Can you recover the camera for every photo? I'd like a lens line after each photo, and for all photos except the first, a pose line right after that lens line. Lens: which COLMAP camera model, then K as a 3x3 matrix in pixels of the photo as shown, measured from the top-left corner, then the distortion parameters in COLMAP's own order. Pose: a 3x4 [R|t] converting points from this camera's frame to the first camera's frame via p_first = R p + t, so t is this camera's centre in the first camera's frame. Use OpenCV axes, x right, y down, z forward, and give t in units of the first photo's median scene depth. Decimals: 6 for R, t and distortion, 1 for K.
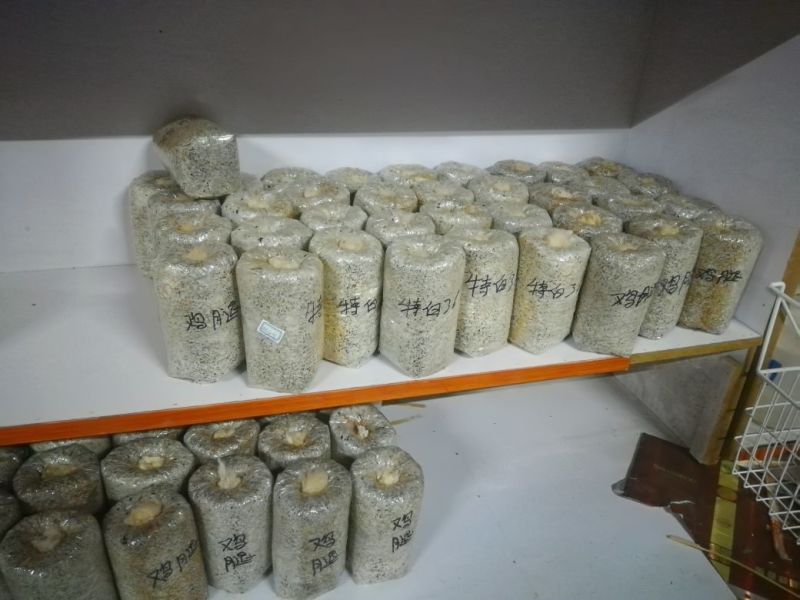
lens RADIAL K [[651.2, 0, 395.6], [0, 651.2, 297.1], [0, 0, 1]] dist [0.060402, -0.111357]
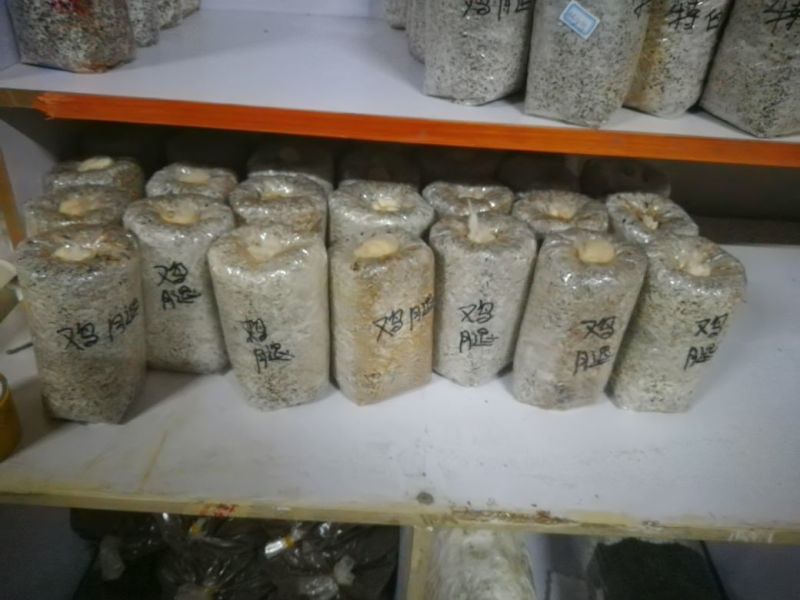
lens RADIAL K [[651.2, 0, 395.6], [0, 651.2, 297.1], [0, 0, 1]] dist [0.060402, -0.111357]
pose [[0.960968, 0.153931, -0.229881, -0.163693], [-0.136019, 0.986432, 0.091926, 0.296825], [0.240912, -0.057069, 0.968868, 0.226087]]
